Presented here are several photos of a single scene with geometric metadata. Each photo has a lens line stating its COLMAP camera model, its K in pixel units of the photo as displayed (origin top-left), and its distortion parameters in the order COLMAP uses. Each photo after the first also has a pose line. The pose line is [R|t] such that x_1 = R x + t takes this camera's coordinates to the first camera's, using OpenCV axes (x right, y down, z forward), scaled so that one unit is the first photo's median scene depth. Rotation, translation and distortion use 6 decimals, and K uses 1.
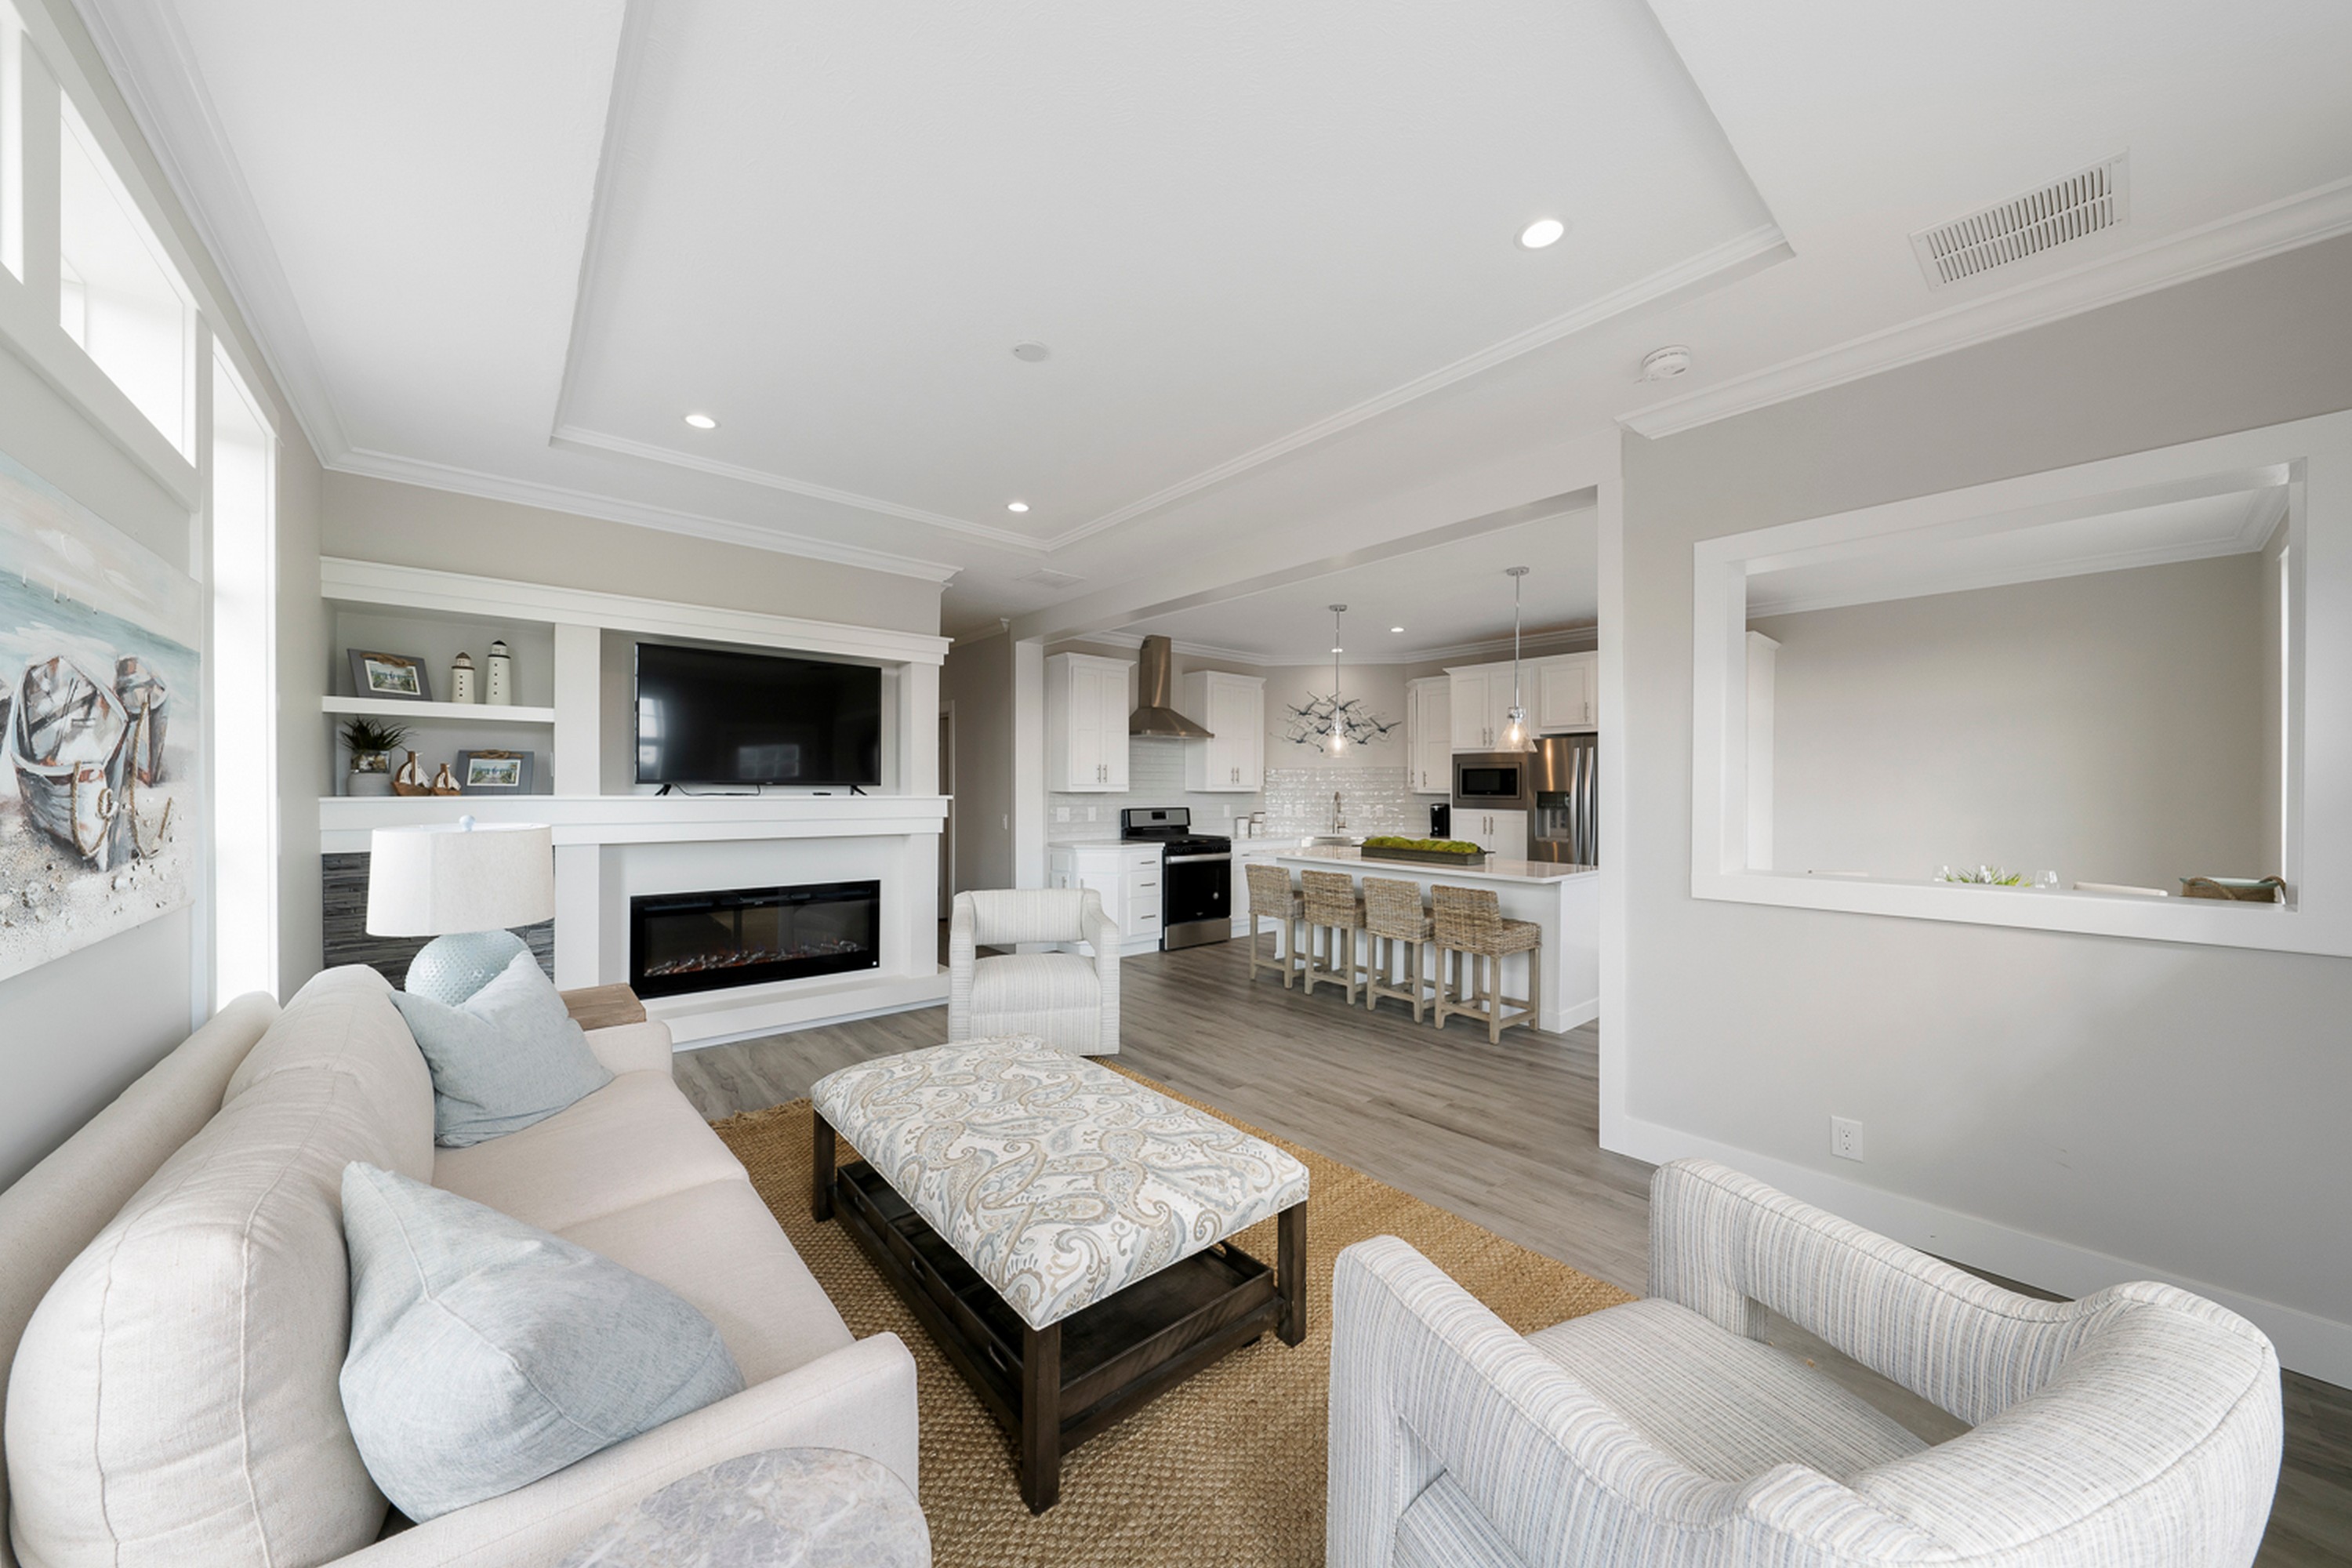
lens RADIAL K [[801.9, 0, 1185.0], [0, 801.9, 785.2], [0, 0, 1]] dist [-0.000954, -0.000071]
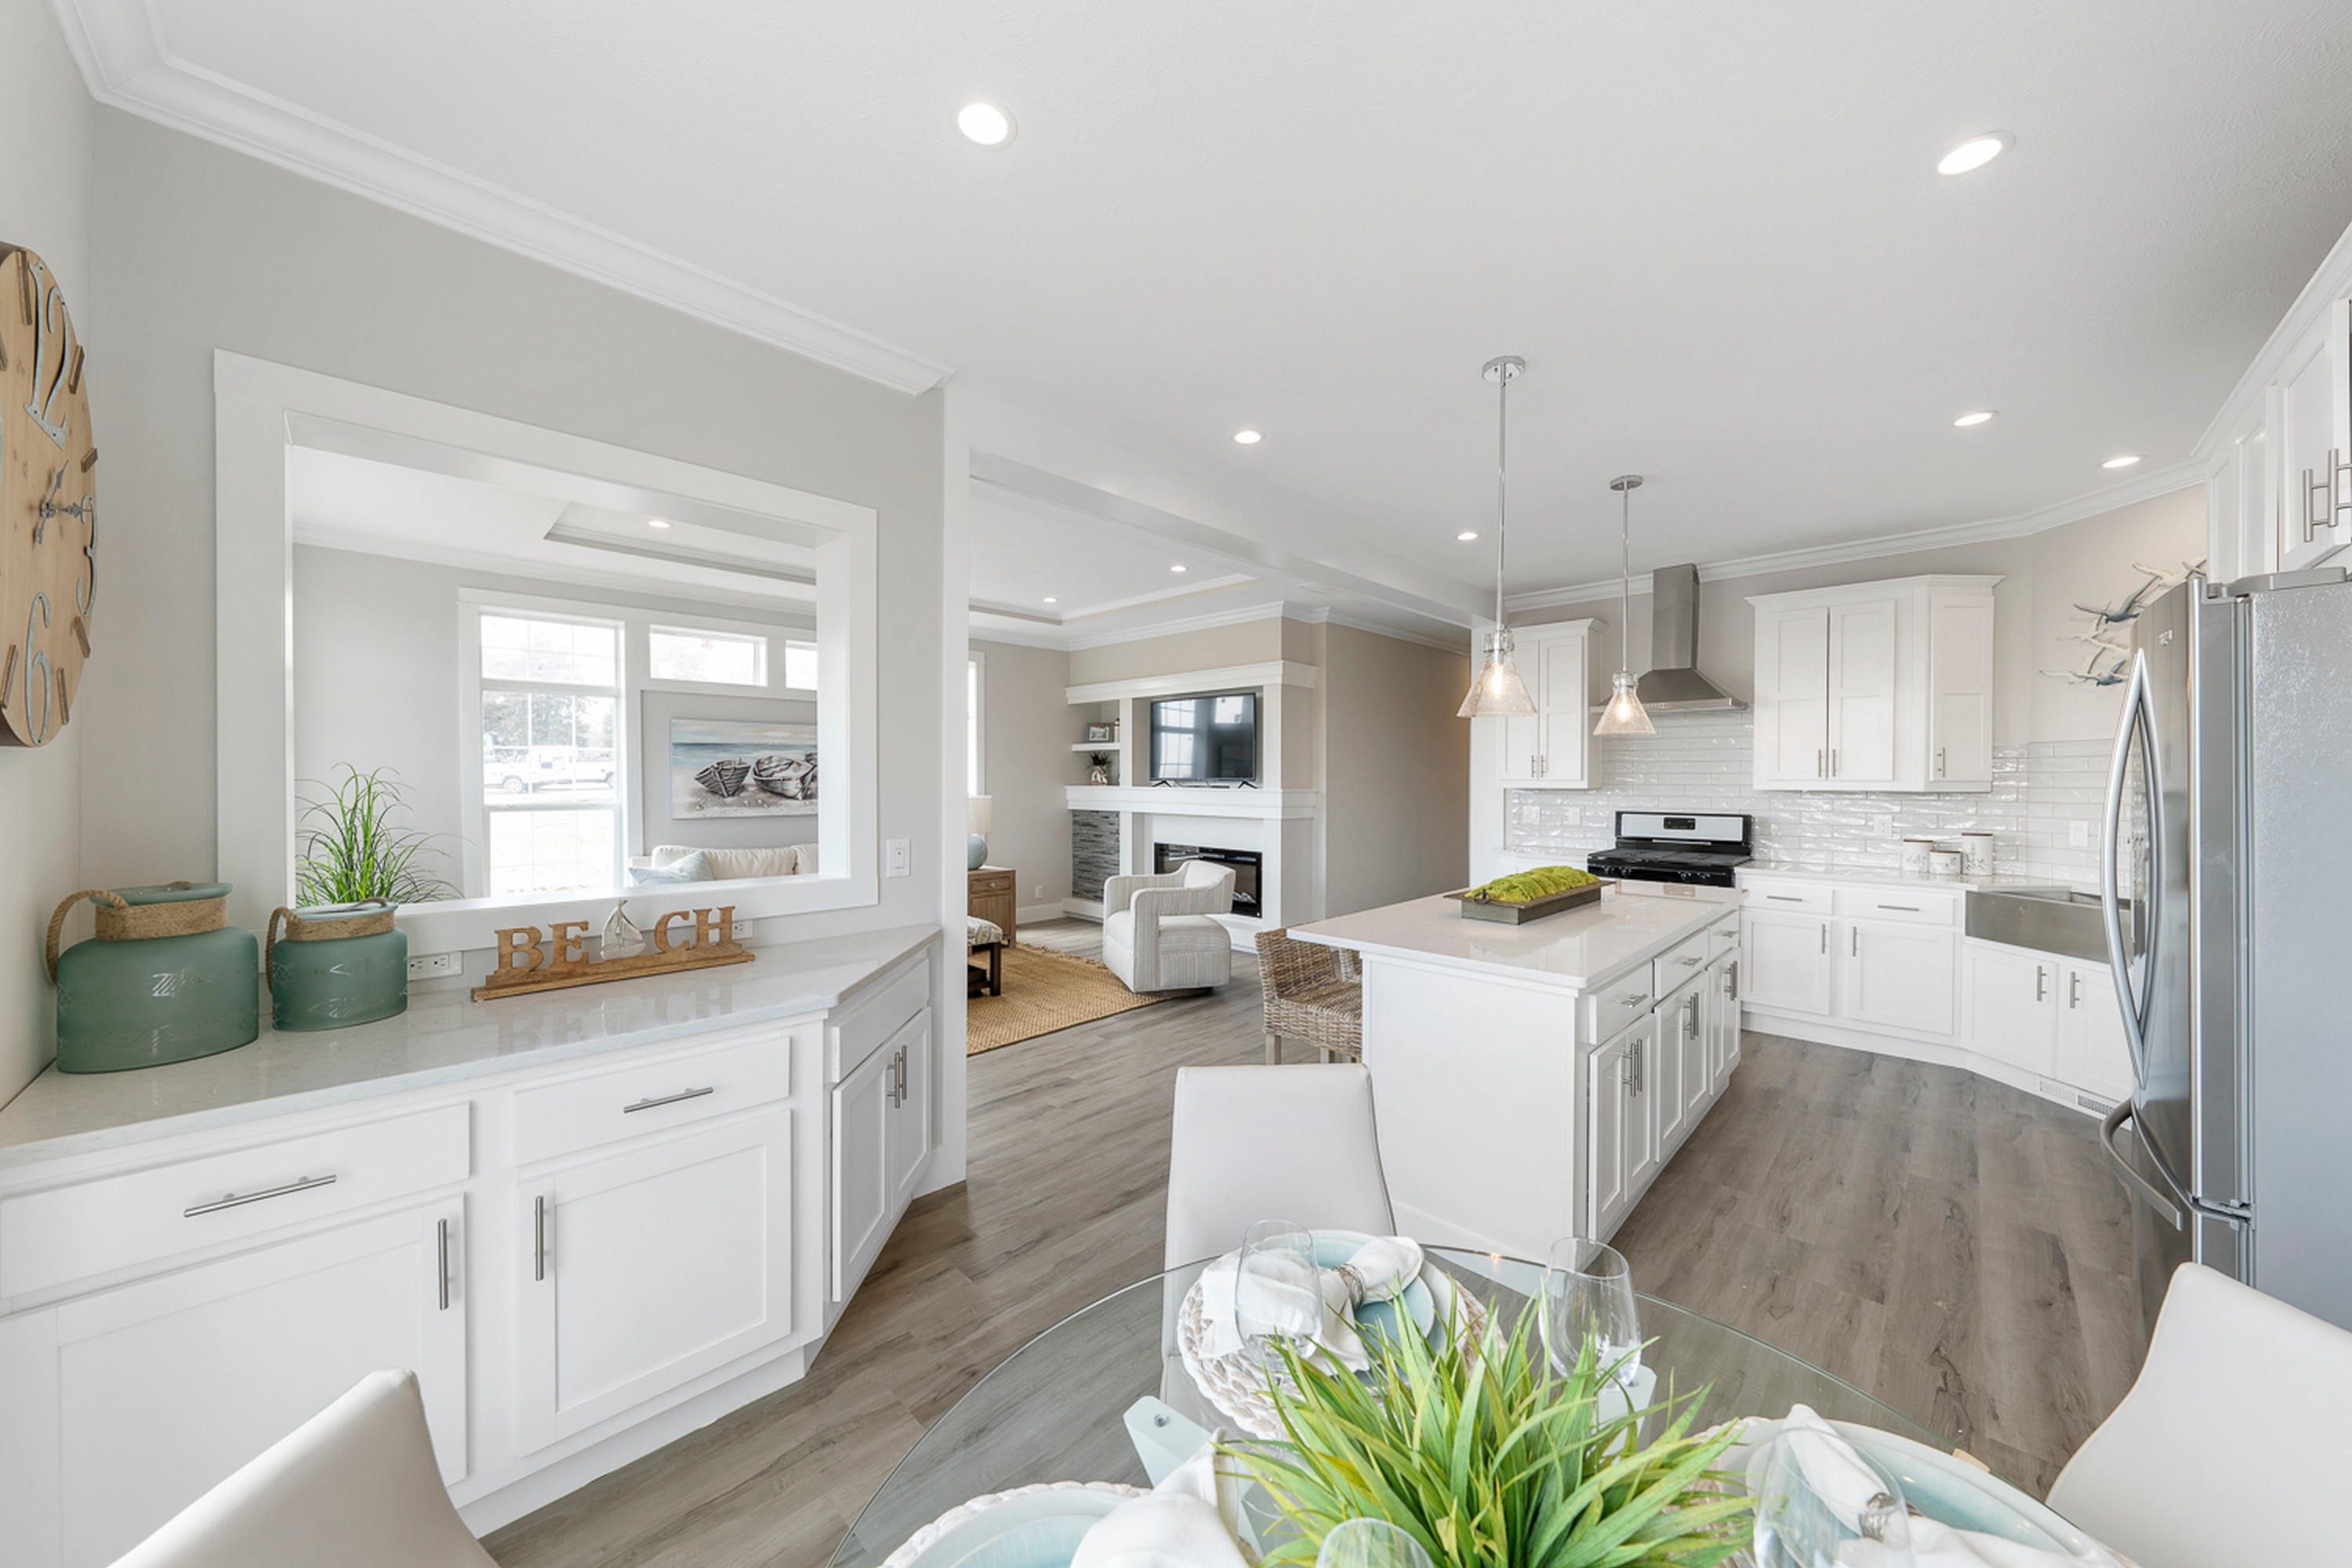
lens RADIAL K [[816.3, 0, 1186.6], [0, 816.3, 787.8], [0, 0, 1]] dist [-0.000308, -0.000089]
pose [[0.074882, 0.007507, -0.997164, 1.034674], [0.001333, 0.999970, 0.007628, 0.001163], [0.997192, -0.001901, 0.074869, 0.844314]]
